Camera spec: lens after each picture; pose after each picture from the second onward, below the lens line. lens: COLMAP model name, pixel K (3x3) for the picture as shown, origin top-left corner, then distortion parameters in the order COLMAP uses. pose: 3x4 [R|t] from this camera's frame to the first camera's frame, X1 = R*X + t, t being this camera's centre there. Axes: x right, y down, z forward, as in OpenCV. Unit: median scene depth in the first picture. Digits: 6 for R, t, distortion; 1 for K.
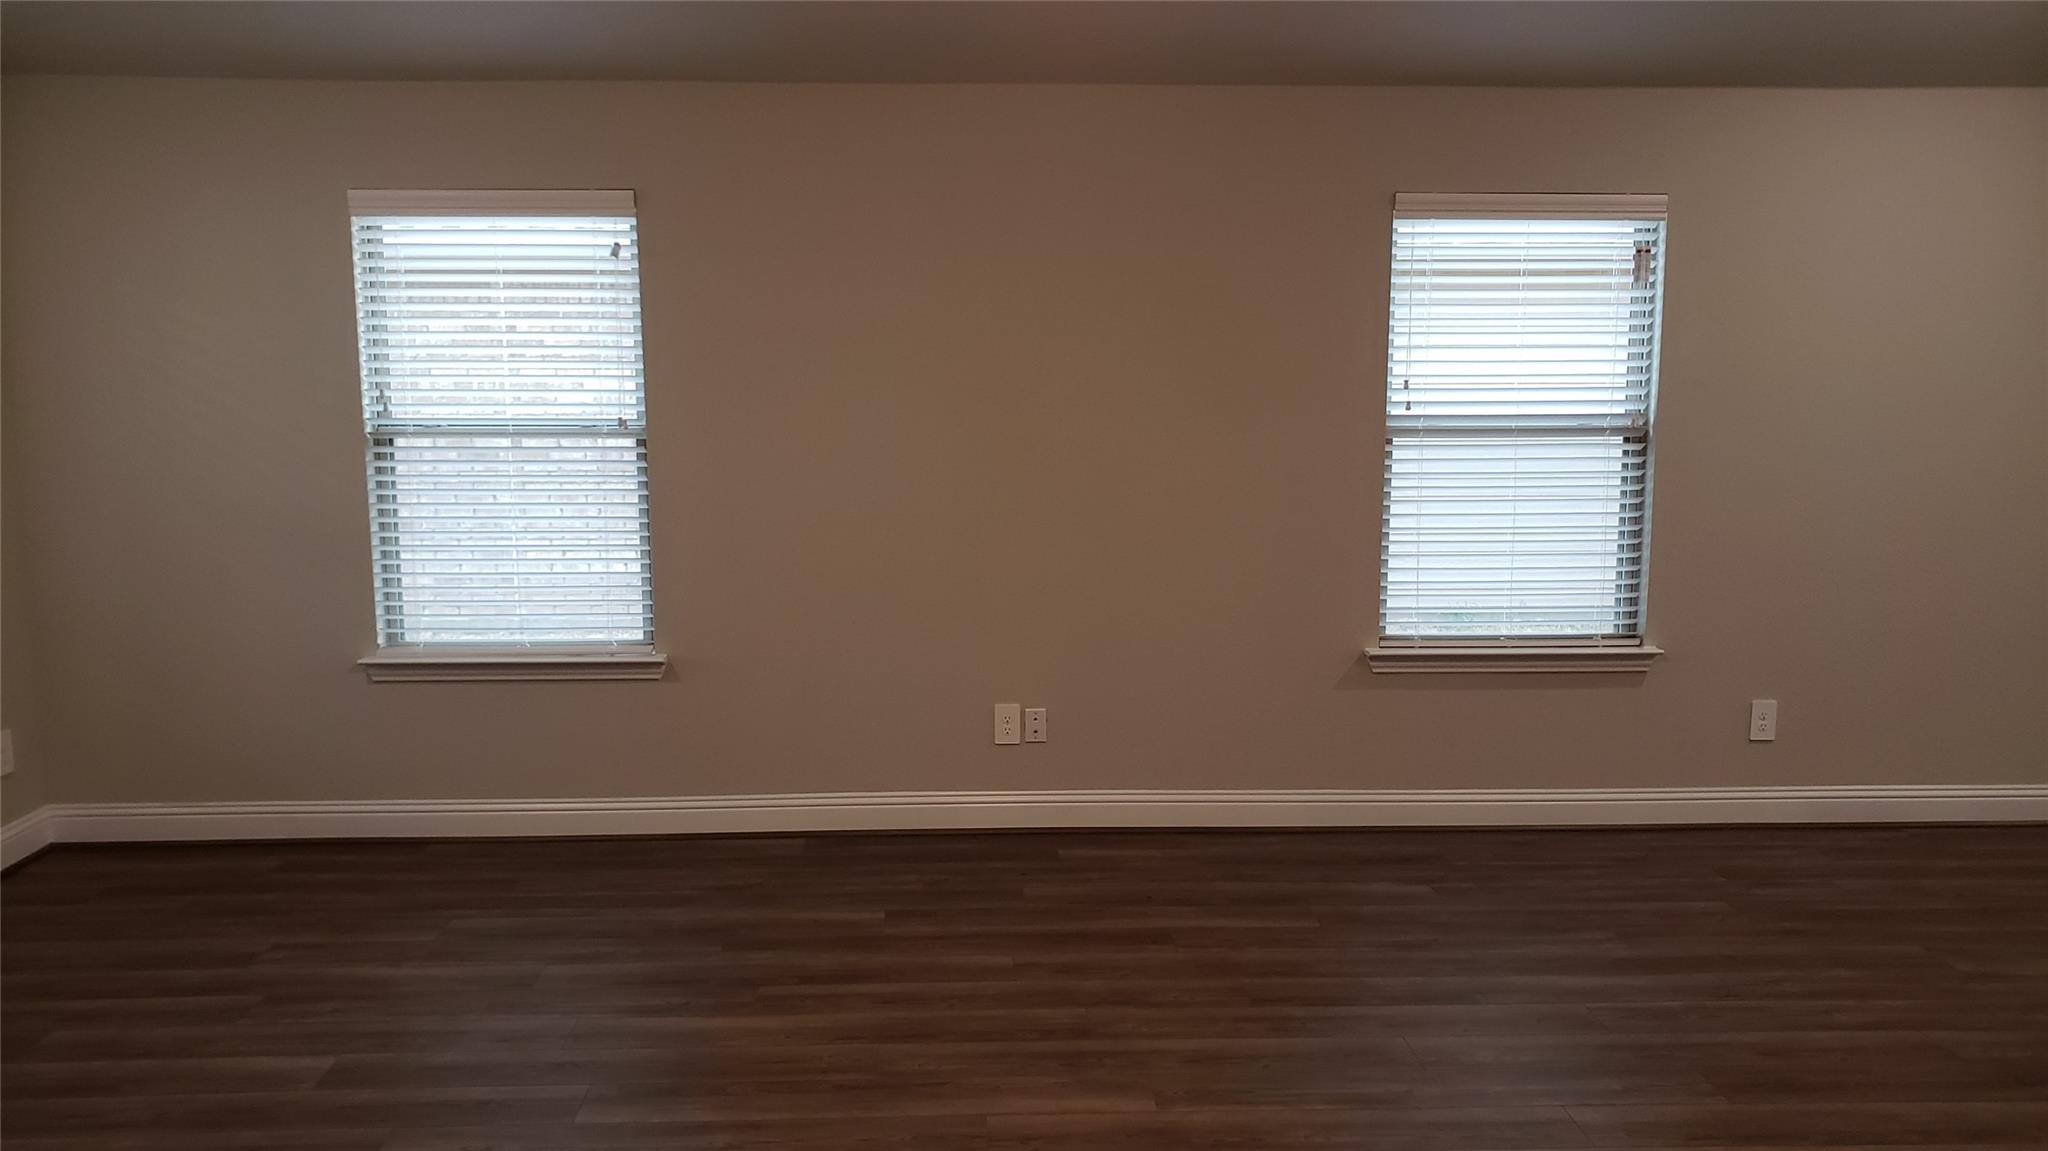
lens RADIAL K [[1565.1, 0, 1006.6], [0, 1565.1, 568.3], [0, 0, 1]] dist [0.060608, -0.098299]
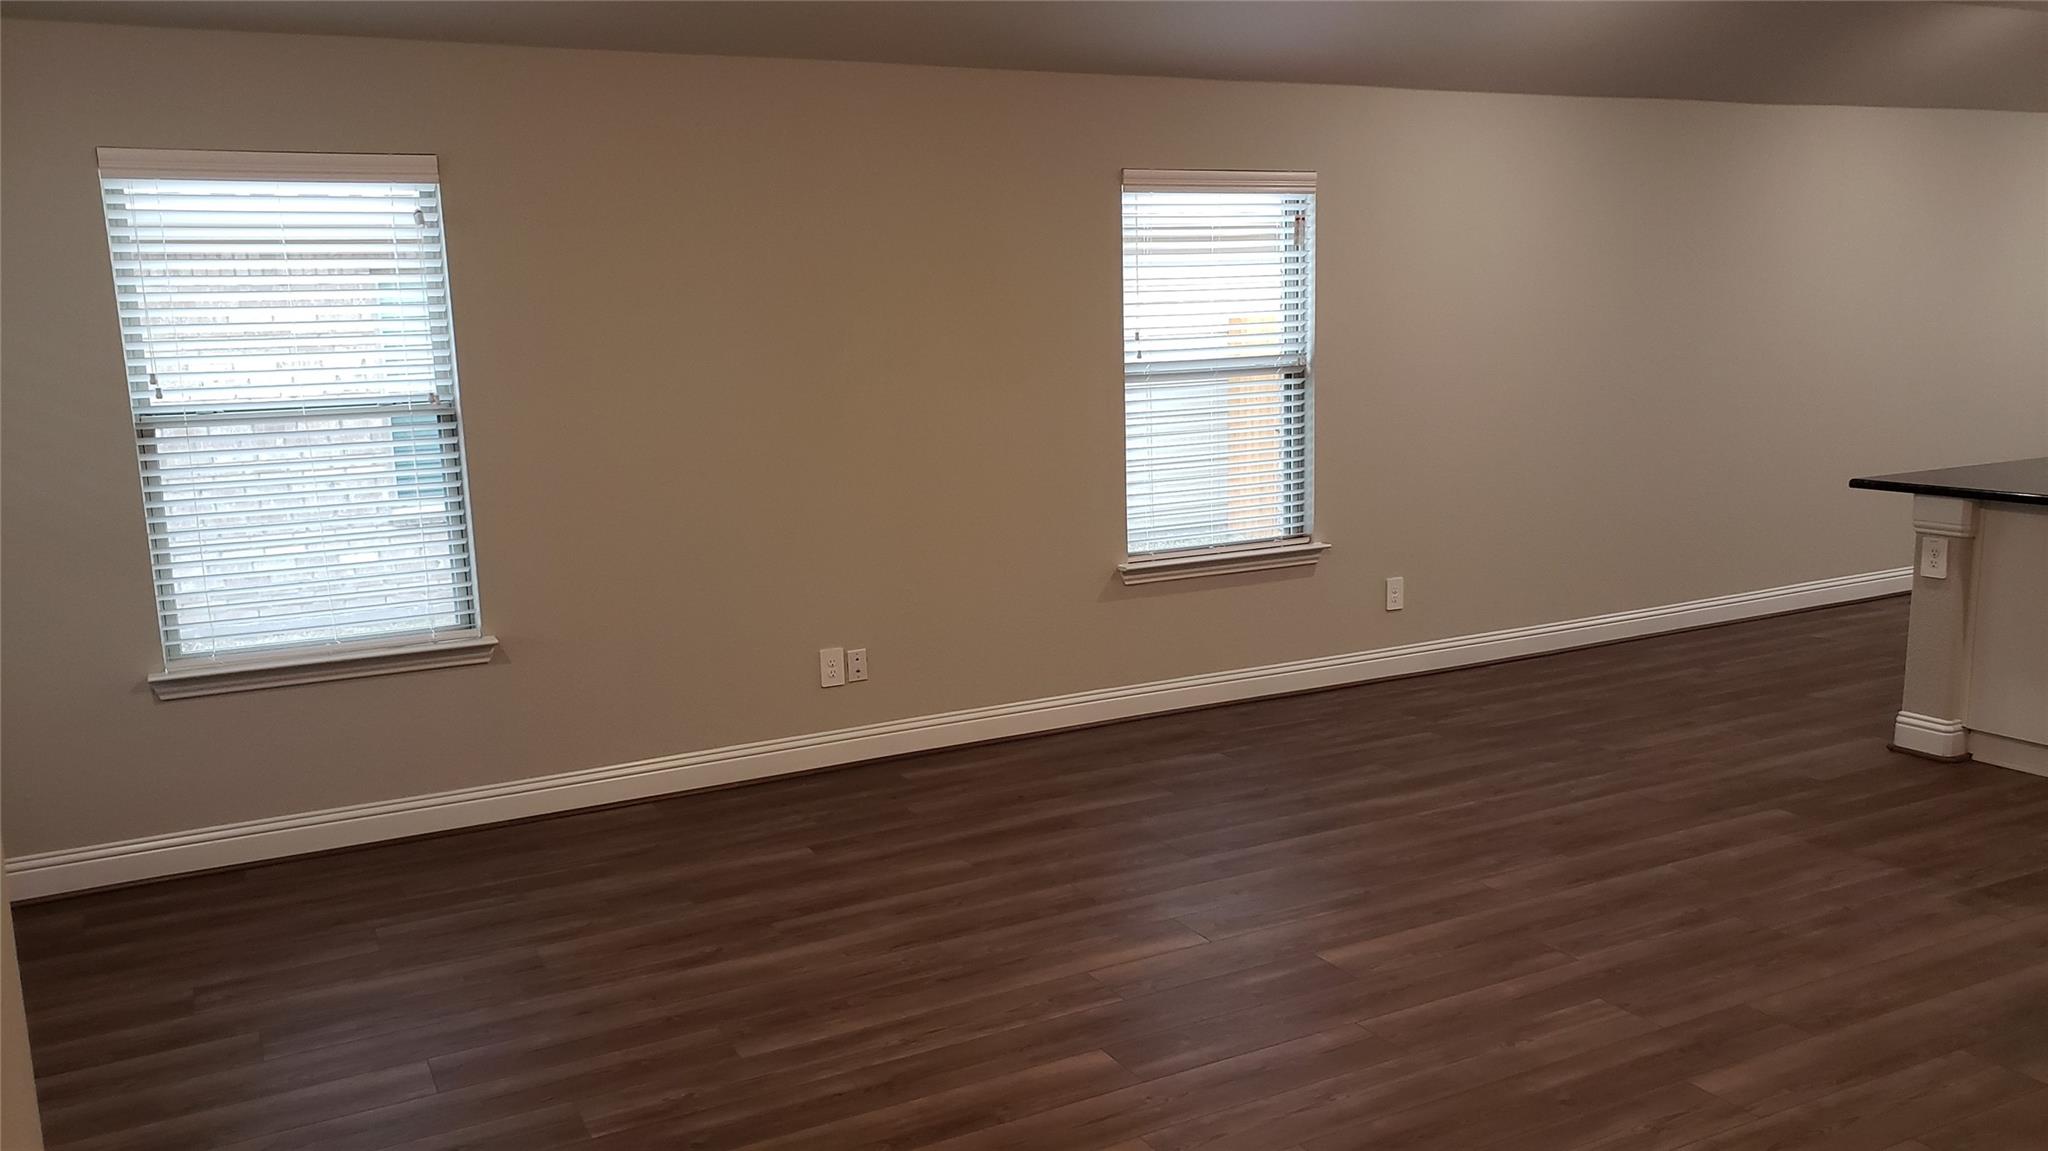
lens RADIAL K [[1565.1, 0, 982.8], [0, 1565.1, 579.6], [0, 0, 1]] dist [0.060608, -0.098299]
pose [[0.907447, -0.094121, 0.409490, -0.344098], [0.083243, 0.995542, 0.044355, 0.002006], [-0.411839, -0.006163, 0.911236, -0.010137]]
